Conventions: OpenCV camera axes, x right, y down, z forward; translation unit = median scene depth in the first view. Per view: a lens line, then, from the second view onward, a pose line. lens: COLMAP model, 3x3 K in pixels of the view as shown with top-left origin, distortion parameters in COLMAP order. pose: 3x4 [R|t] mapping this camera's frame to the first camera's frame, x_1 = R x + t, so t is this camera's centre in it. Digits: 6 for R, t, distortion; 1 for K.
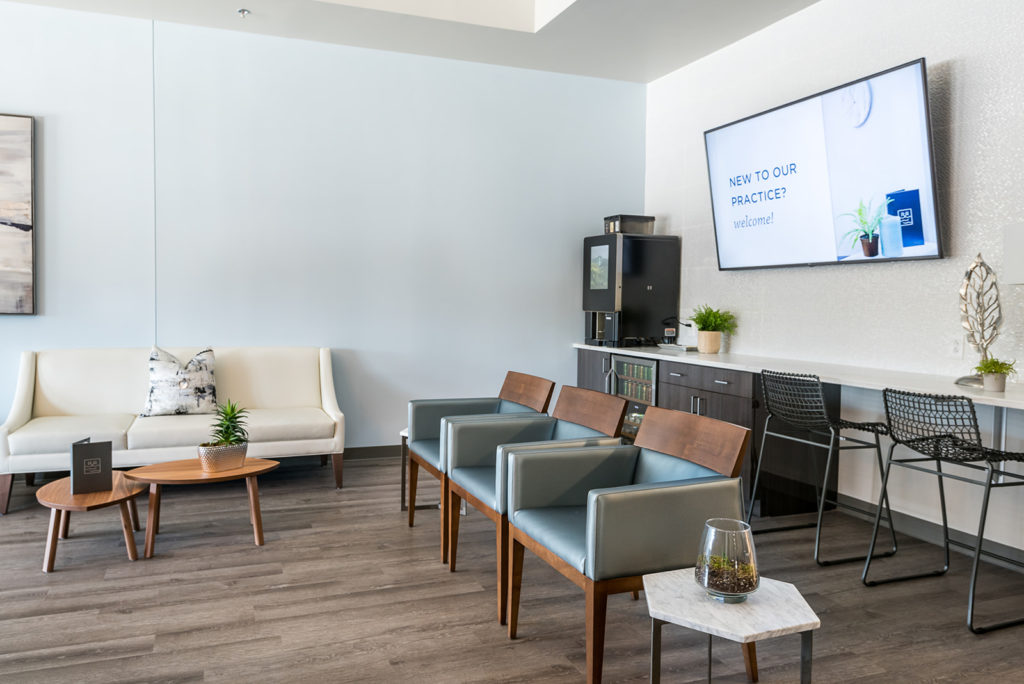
lens RADIAL K [[751.2, 0, 507.9], [0, 751.2, 344.8], [0, 0, 1]] dist [-0.032391, -0.003292]
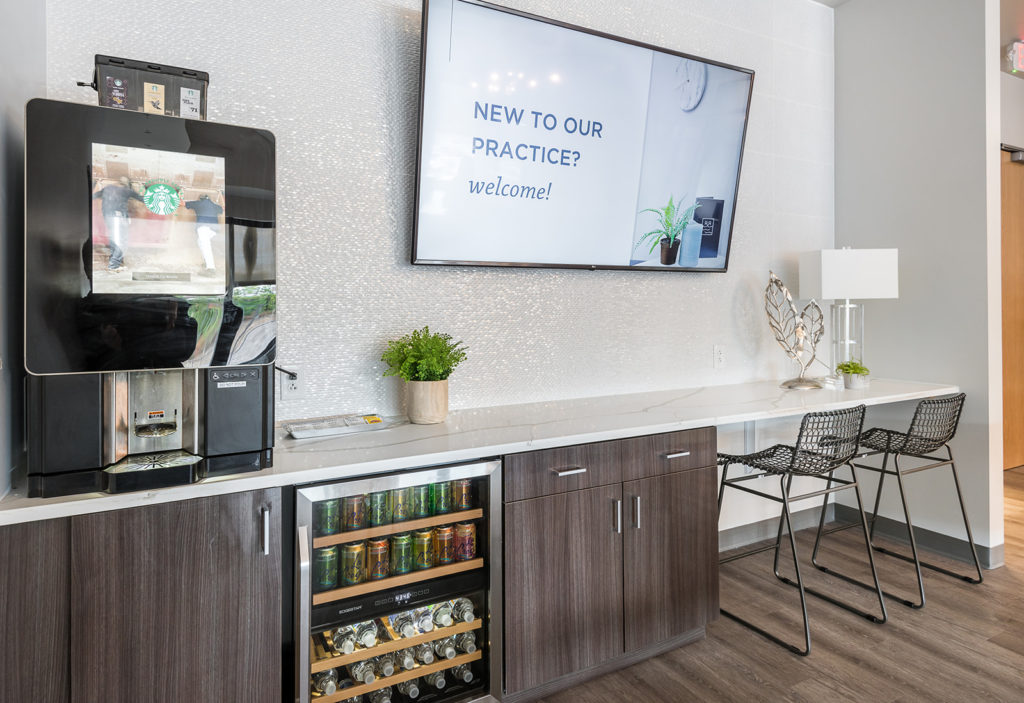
lens RADIAL K [[594.5, 0, 519.3], [0, 594.5, 313.1], [0, 0, 1]] dist [0.008015, 0.000345]
pose [[-0.104651, -0.007227, 0.994483, -0.169596], [0.069369, 0.997485, 0.014548, -0.076778], [-0.992087, 0.070509, -0.103887, 1.143142]]
